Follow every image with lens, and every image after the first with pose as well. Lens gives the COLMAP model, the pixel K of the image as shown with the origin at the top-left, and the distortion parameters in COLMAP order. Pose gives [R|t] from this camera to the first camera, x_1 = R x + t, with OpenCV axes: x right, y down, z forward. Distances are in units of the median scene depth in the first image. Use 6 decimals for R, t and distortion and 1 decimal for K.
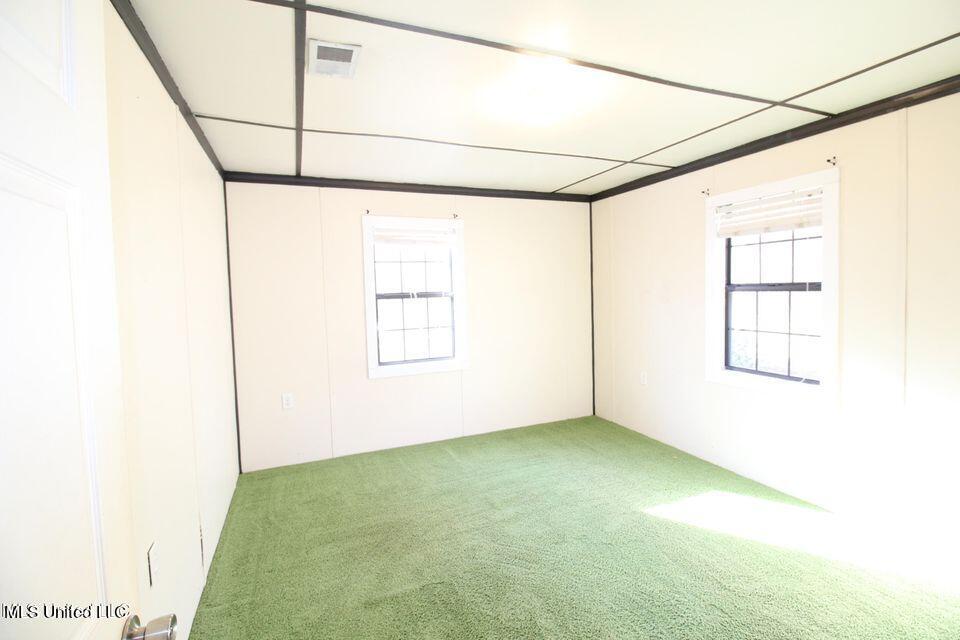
lens RADIAL K [[442.0, 0, 481.7], [0, 442.0, 317.2], [0, 0, 1]] dist [-0.000661, -0.011160]
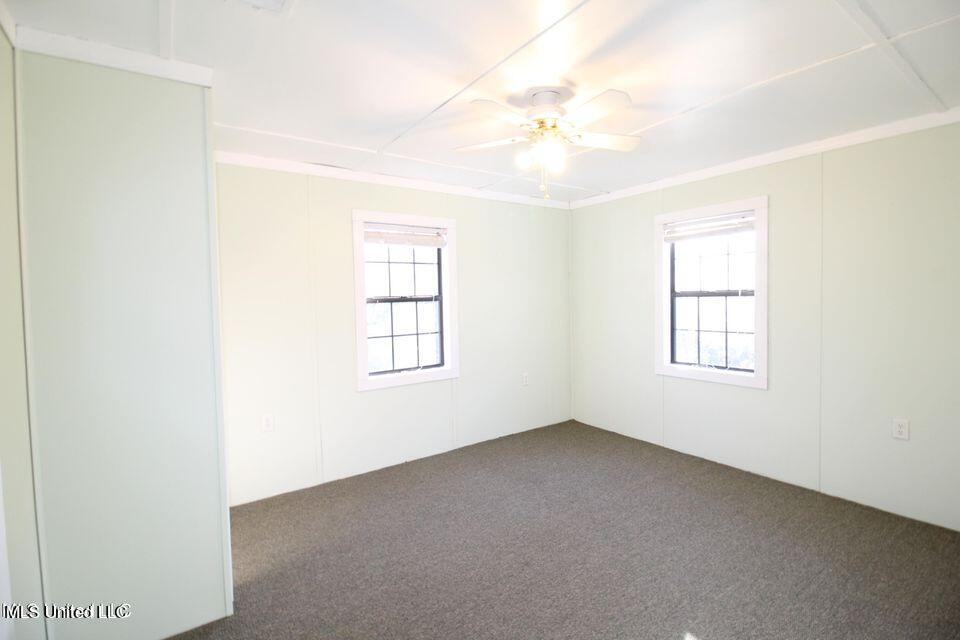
lens RADIAL K [[442.0, 0, 481.7], [0, 442.0, 317.2], [0, 0, 1]] dist [-0.000661, -0.011160]
pose [[0.943680, -0.007746, 0.330768, -0.304947], [0.012966, 0.999824, -0.013579, 0.003065], [-0.330604, 0.017103, 0.943615, 0.075749]]
